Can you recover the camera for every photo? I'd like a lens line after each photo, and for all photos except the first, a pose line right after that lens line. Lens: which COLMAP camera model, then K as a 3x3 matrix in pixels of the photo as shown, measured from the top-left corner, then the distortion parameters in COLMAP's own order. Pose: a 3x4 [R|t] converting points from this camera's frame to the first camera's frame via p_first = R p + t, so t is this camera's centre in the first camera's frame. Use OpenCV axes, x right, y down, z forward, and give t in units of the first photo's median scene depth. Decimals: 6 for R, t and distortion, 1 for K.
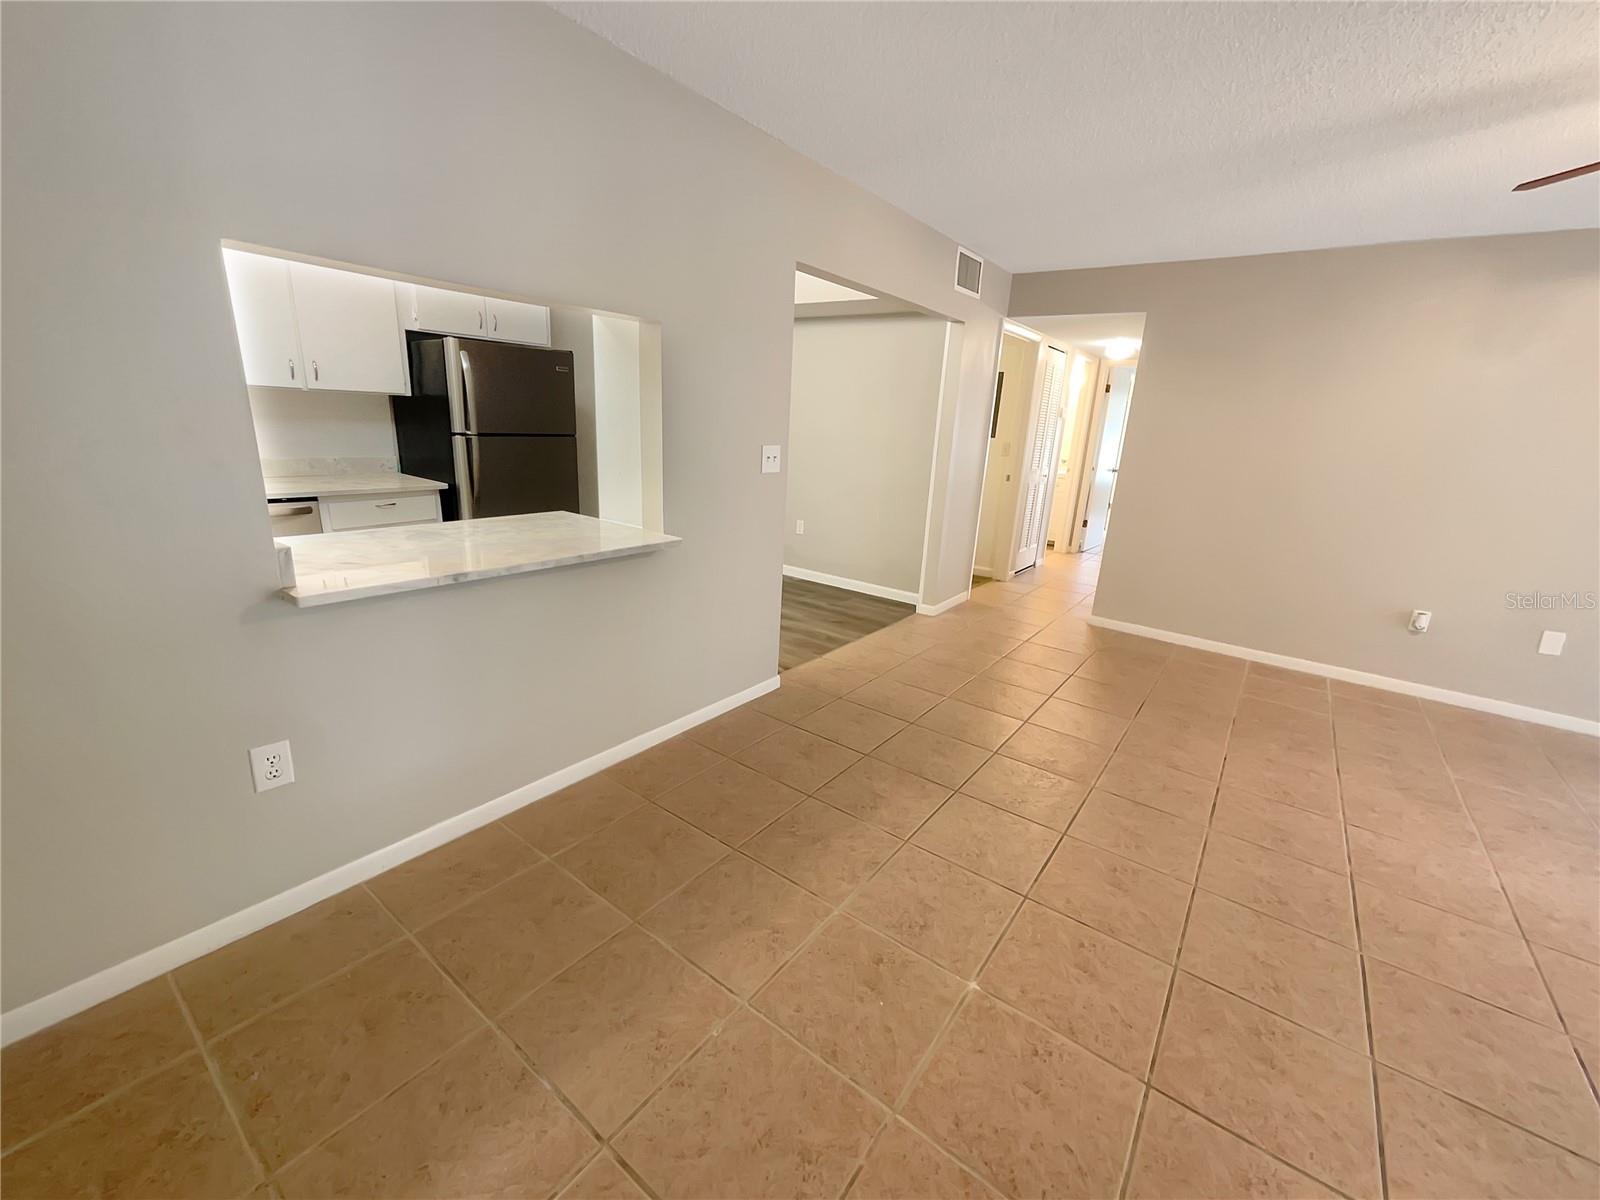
lens RADIAL K [[649.3, 0, 801.7], [0, 649.3, 596.3], [0, 0, 1]] dist [-0.024117, 0.007571]
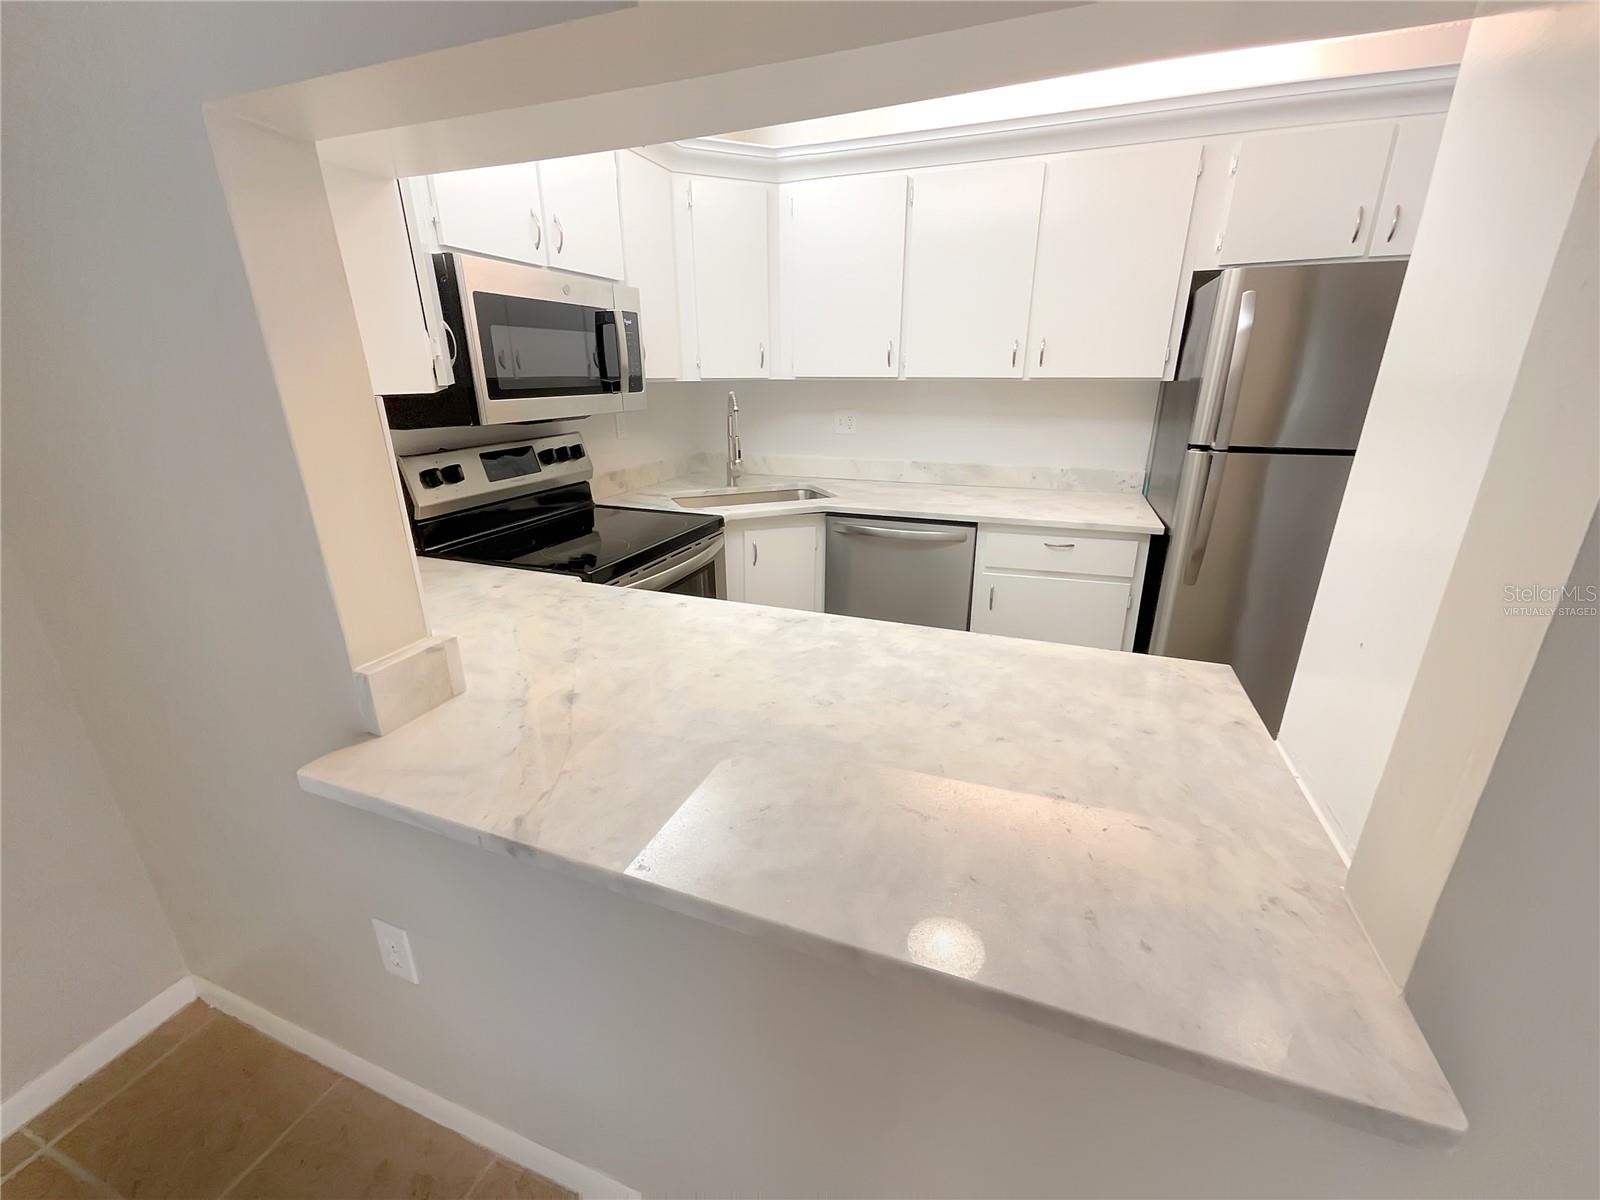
lens RADIAL K [[649.8, 0, 804.6], [0, 649.8, 601.1], [0, 0, 1]] dist [-0.001153, 0.000681]
pose [[0.289922, 0.262778, -0.920268, -0.058188], [-0.229004, 0.952681, 0.199888, -0.130933], [0.929248, 0.152793, 0.336381, 0.423484]]
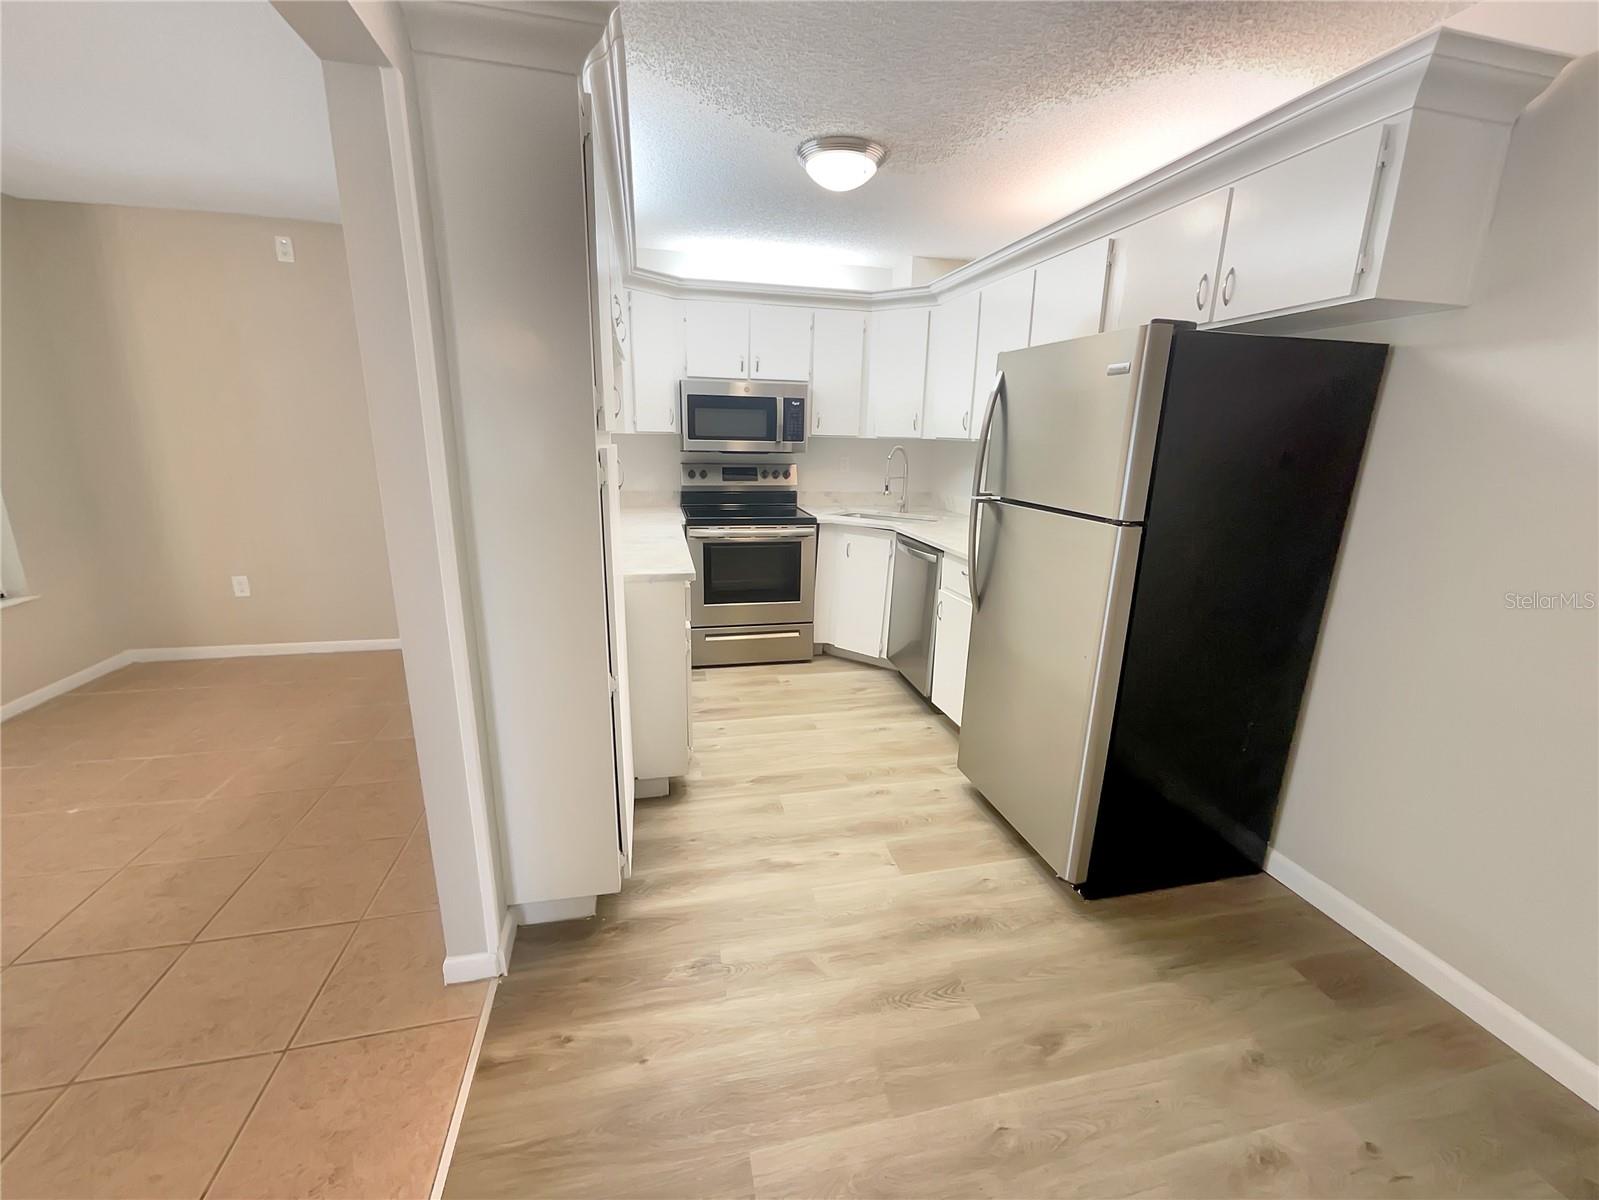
lens RADIAL K [[649.4, 0, 804.1], [0, 649.4, 601.1], [0, 0, 1]] dist [-0.001153, 0.000681]
pose [[-0.634471, 0.125225, -0.762735, 0.106220], [-0.258349, 0.895681, 0.361956, -0.291994], [0.728493, 0.426702, -0.535931, 1.056777]]
